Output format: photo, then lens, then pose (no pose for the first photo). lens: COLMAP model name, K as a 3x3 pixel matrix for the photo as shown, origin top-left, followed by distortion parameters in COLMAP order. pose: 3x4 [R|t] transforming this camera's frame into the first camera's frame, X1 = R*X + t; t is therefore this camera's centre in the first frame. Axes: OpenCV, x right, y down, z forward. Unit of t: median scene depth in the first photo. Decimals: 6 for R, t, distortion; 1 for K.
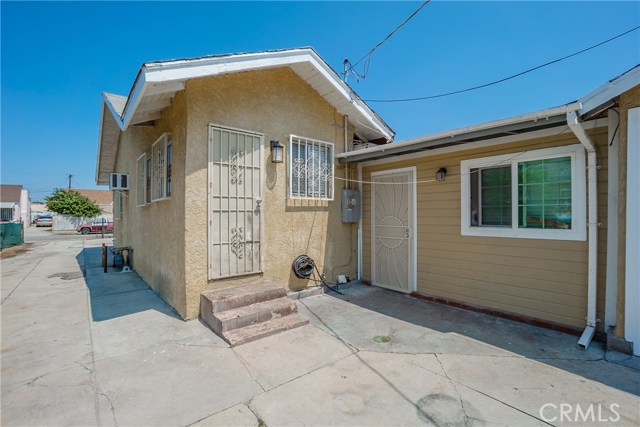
lens RADIAL K [[277.6, 0, 321.1], [0, 277.6, 216.2], [0, 0, 1]] dist [-0.030130, 0.002273]
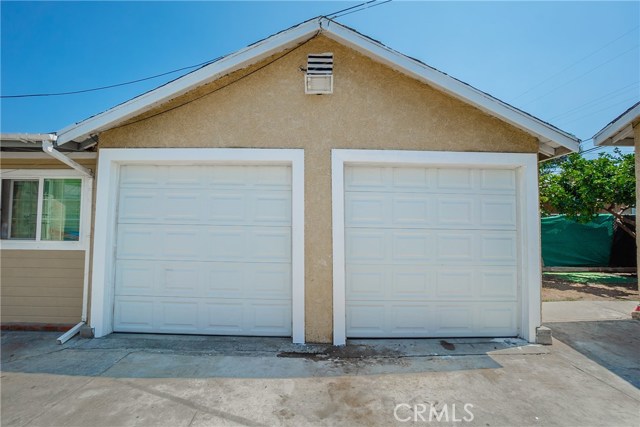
lens RADIAL K [[288.2, 0, 294.0], [0, 288.2, 216.4], [0, 0, 1]] dist [-0.033703, 0.009353]
pose [[0.662278, 0.042238, 0.748067, 0.502825], [-0.011909, 0.998877, -0.045857, -0.010526], [-0.749163, 0.021461, 0.662037, -0.413450]]
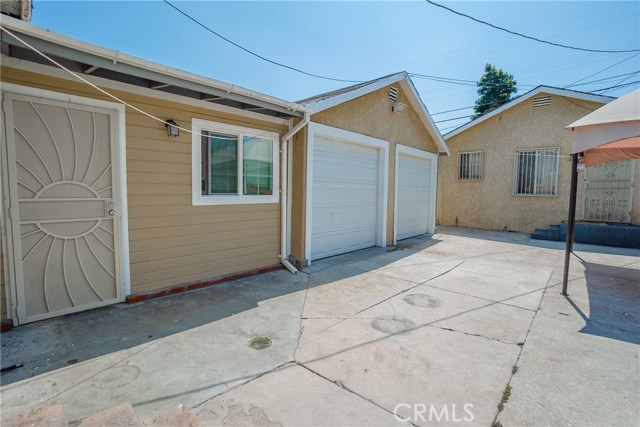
lens RADIAL K [[288.2, 0, 320.9], [0, 288.2, 208.0], [0, 0, 1]] dist [-0.033703, 0.009353]
pose [[-0.089510, -0.057263, 0.994338, -0.439389], [-0.009309, 0.998350, 0.056656, 0.023370], [-0.995942, -0.004185, -0.089895, 0.718150]]
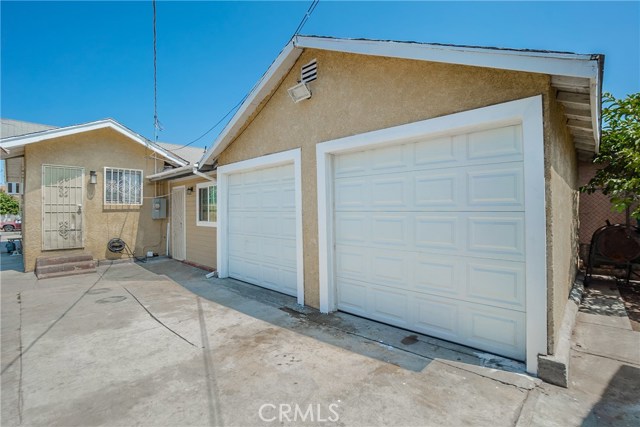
lens RADIAL K [[288.2, 0, 314.3], [0, 288.2, 212.0], [0, 0, 1]] dist [-0.033703, 0.009353]
pose [[0.996185, 0.000405, 0.087265, 1.163459], [-0.000004, 0.999989, -0.004596, -0.011960], [-0.087266, 0.004578, 0.996175, -0.958672]]
